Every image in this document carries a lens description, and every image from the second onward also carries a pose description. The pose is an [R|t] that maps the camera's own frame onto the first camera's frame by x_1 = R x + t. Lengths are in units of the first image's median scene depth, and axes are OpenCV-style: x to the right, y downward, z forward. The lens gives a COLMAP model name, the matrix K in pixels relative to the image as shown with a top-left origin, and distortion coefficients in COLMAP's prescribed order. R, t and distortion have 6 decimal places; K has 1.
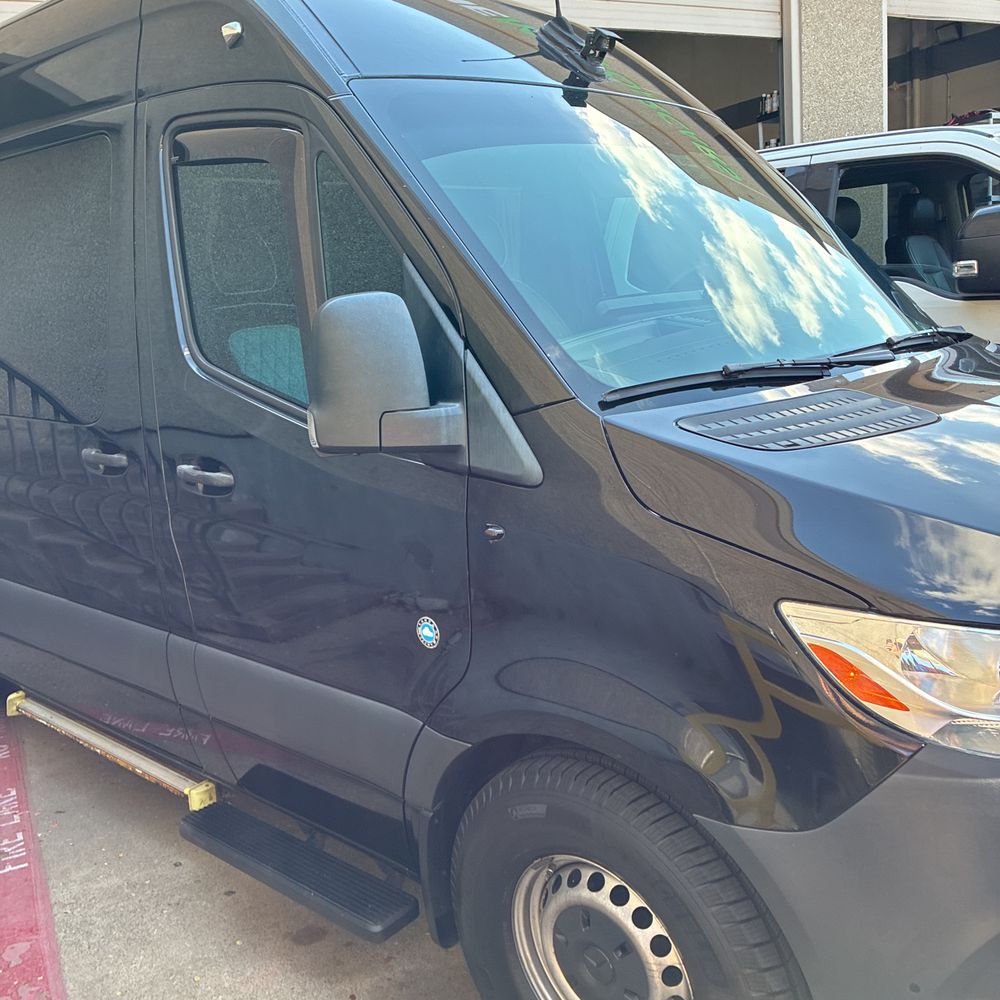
lens RADIAL K [[1030.0, 0, 484.5], [0, 1030.0, 465.7], [0, 0, 1]] dist [0.000150, 0.040461]
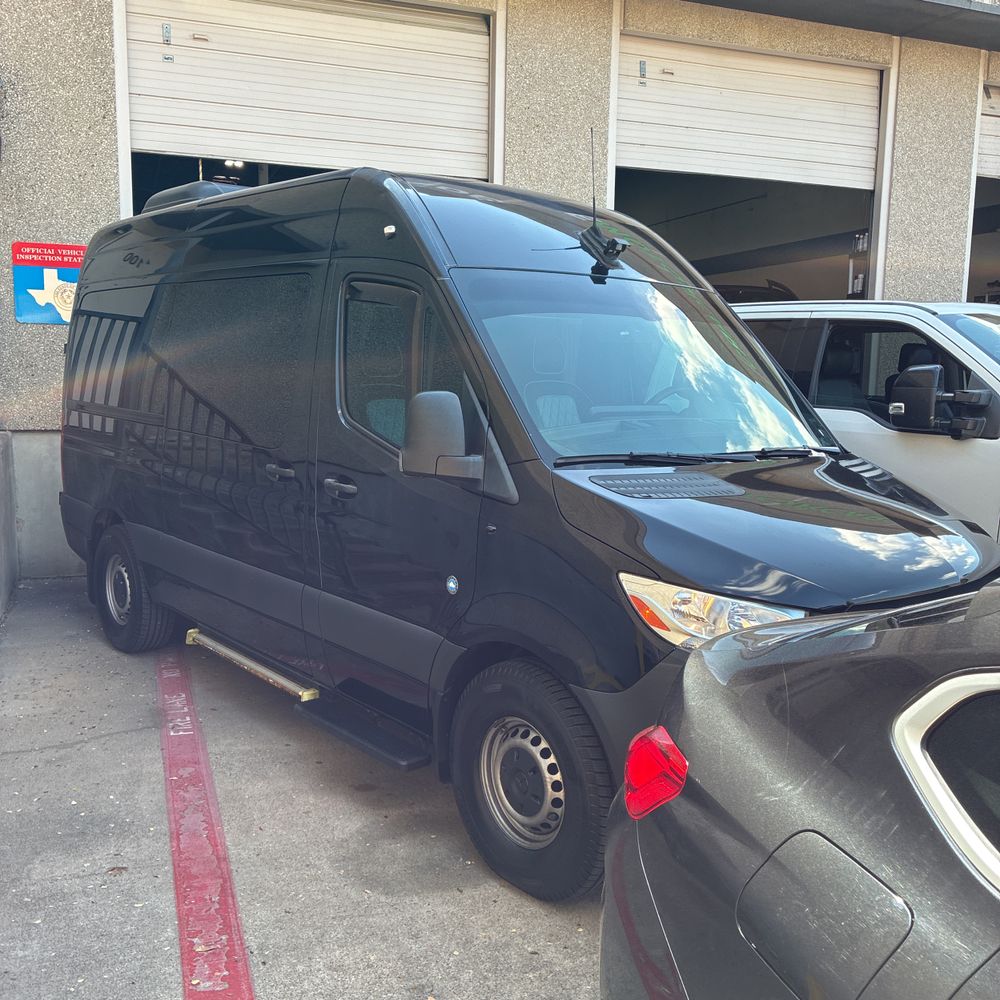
lens RADIAL K [[1013.9, 0, 479.2], [0, 1013.9, 438.5], [0, 0, 1]] dist [0.009699, 0.049138]
pose [[0.985003, 0.107680, -0.134810, 0.168521], [-0.120381, 0.988650, -0.089887, 0.056617], [0.123601, 0.104768, 0.986786, -0.618924]]
